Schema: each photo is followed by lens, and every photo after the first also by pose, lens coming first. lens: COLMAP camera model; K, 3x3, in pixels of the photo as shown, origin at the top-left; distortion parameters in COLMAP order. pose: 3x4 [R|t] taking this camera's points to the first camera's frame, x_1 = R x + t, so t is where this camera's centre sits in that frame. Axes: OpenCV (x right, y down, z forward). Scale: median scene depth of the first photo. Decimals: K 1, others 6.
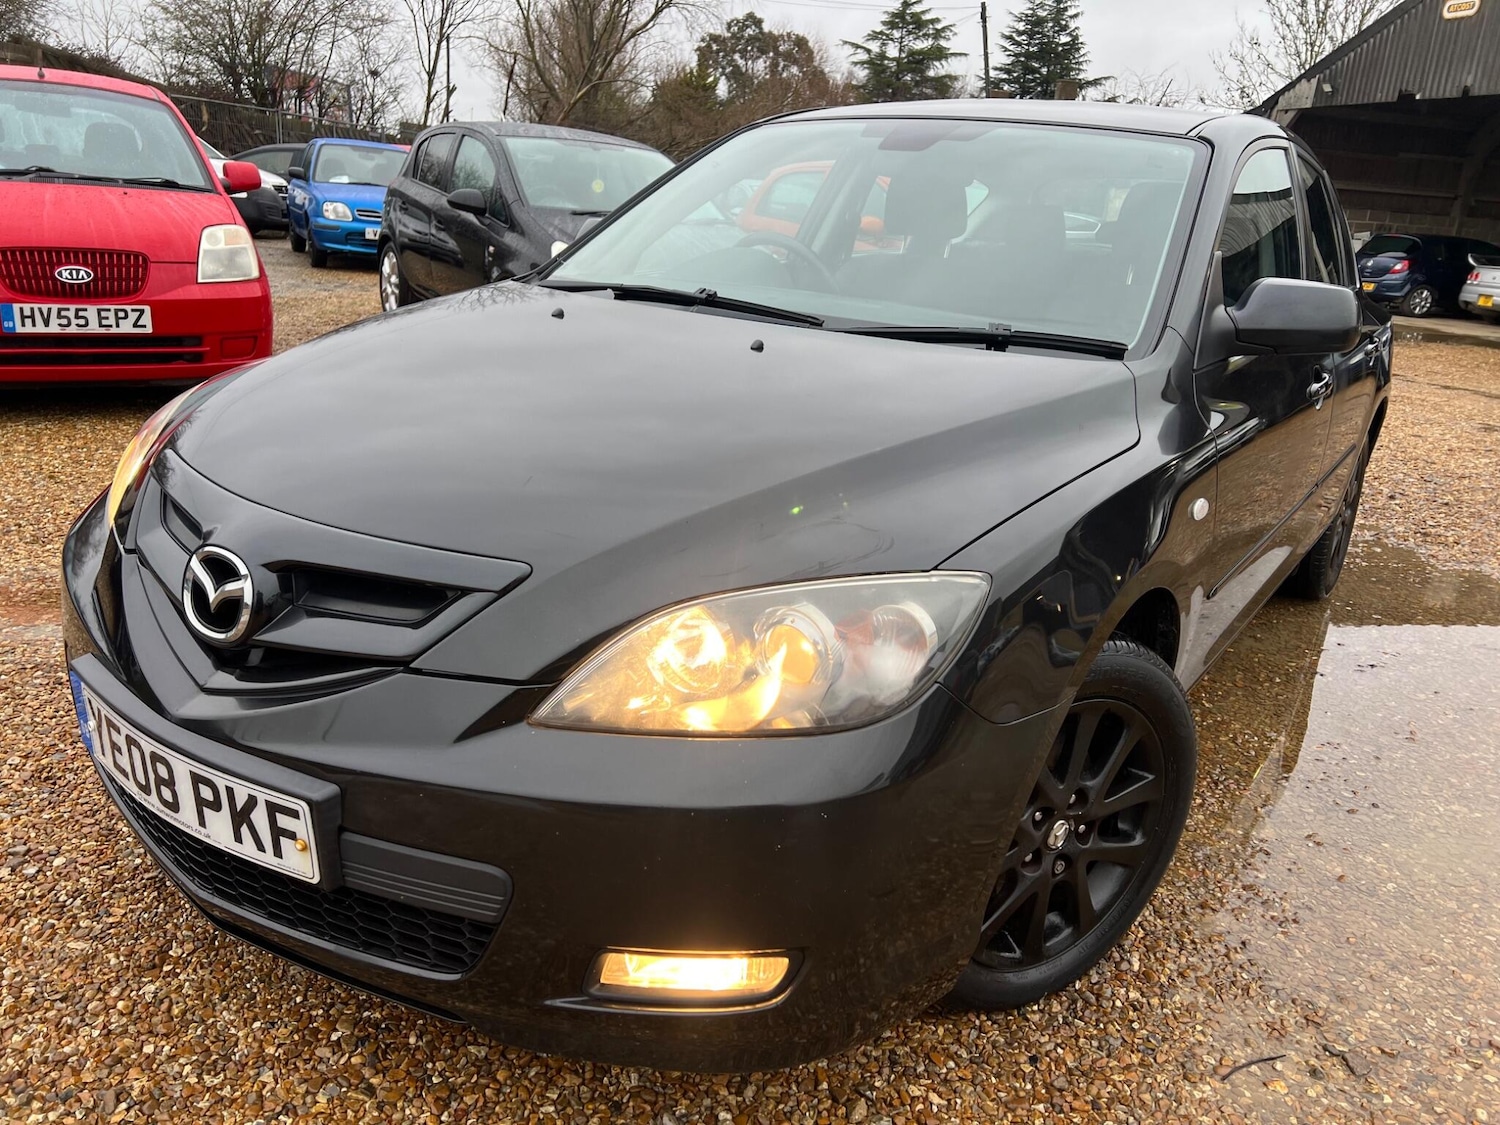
lens RADIAL K [[1141.3, 0, 738.6], [0, 1141.3, 569.1], [0, 0, 1]] dist [0.065015, -0.070715]
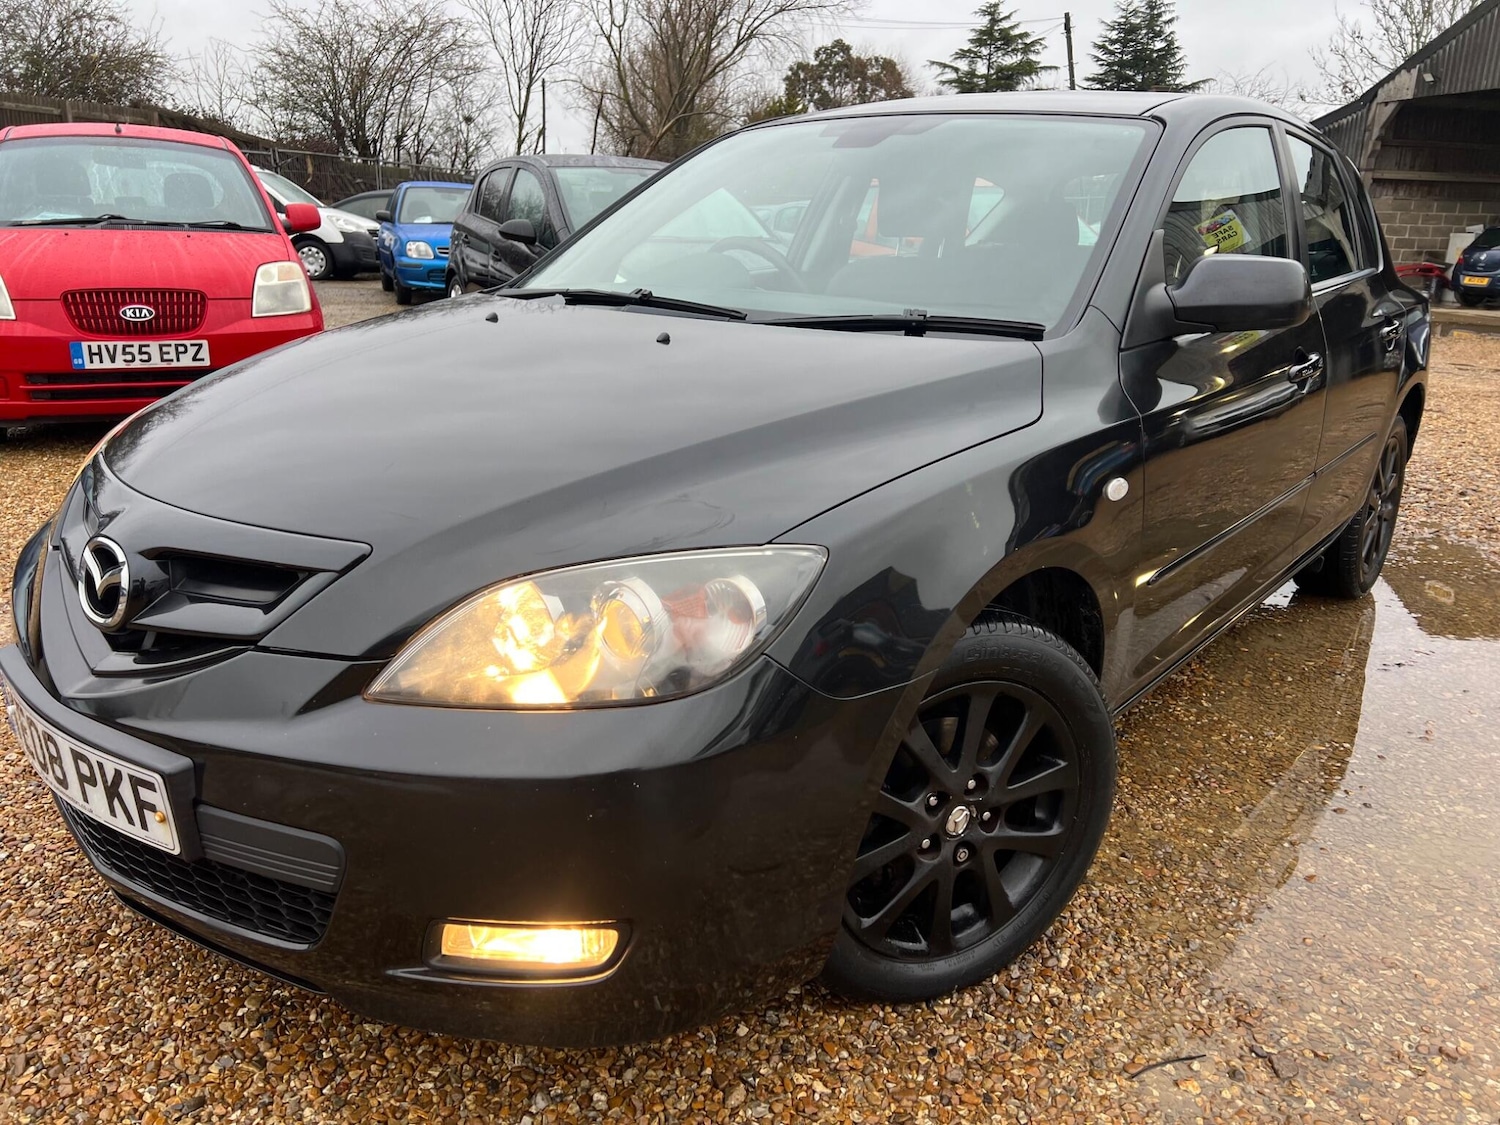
lens RADIAL K [[1140.9, 0, 736.9], [0, 1140.9, 565.7], [0, 0, 1]] dist [0.066907, -0.075191]
pose [[0.994916, -0.017566, -0.099167, 0.165595], [0.015010, 0.999537, -0.026464, 0.031348], [0.099586, 0.024841, 0.994719, 0.002471]]
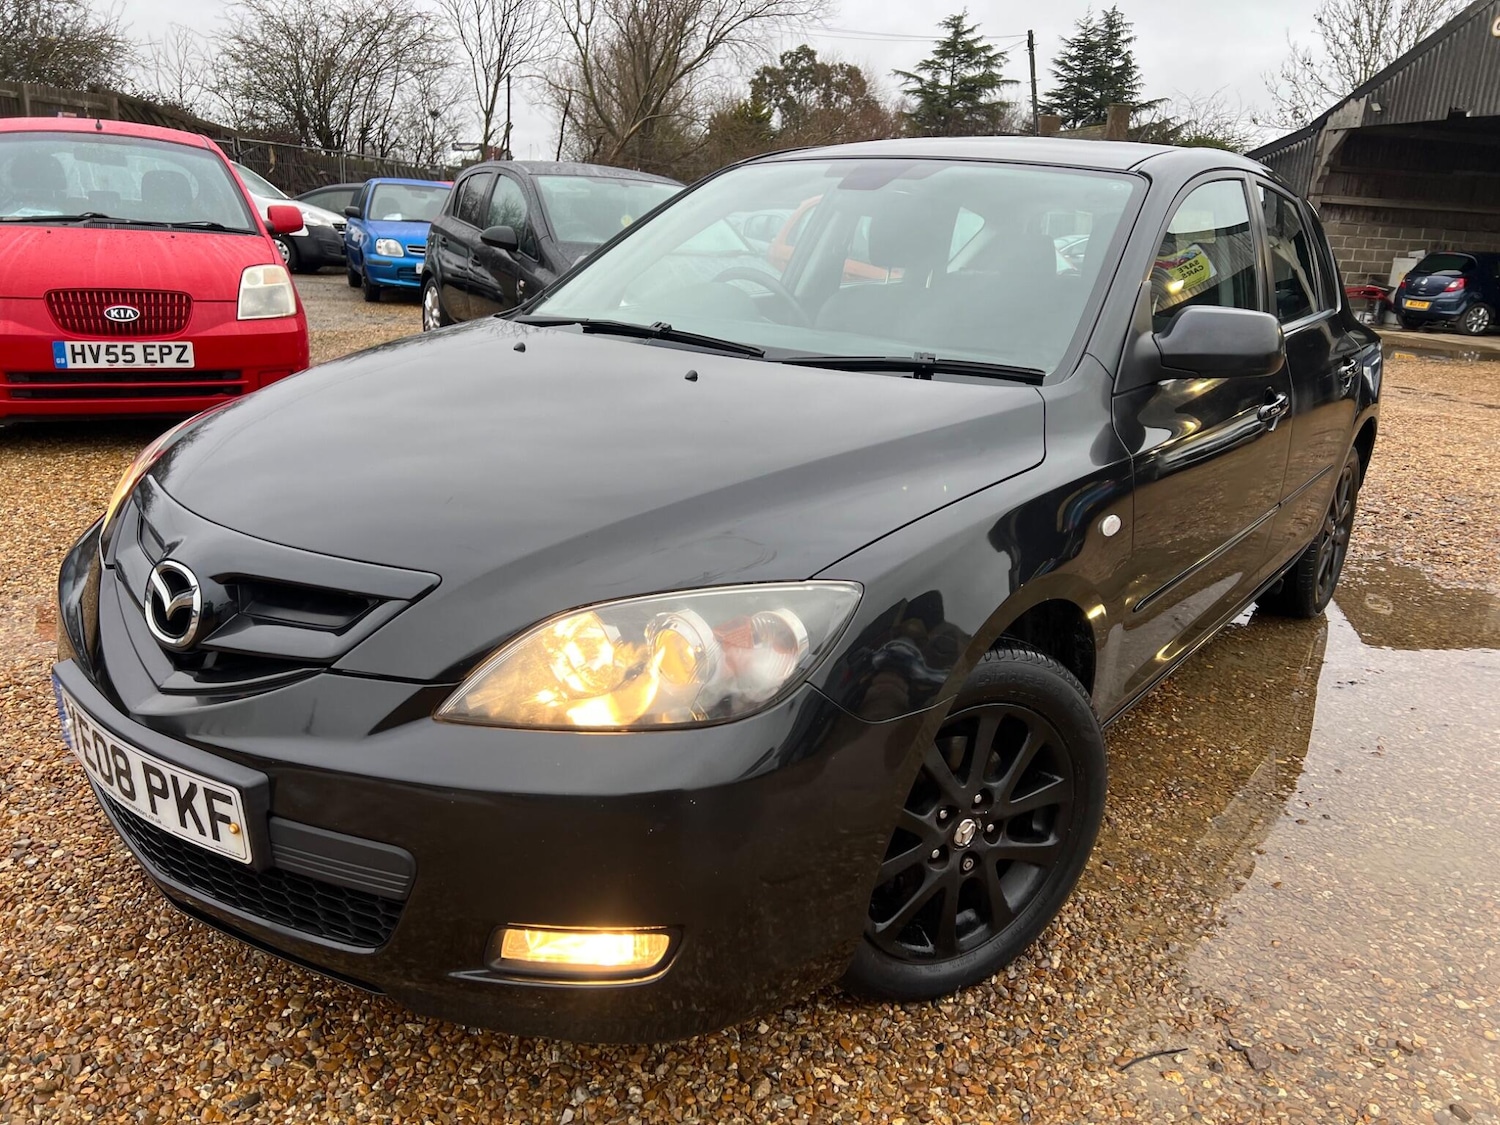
lens RADIAL K [[1146.3, 0, 747.1], [0, 1146.3, 558.2], [0, 0, 1]] dist [0.063974, -0.069655]
pose [[0.998752, -0.002832, -0.049867, 0.113775], [0.001269, 0.999508, -0.031346, 0.009731], [0.049931, 0.031244, 0.998264, -0.066272]]
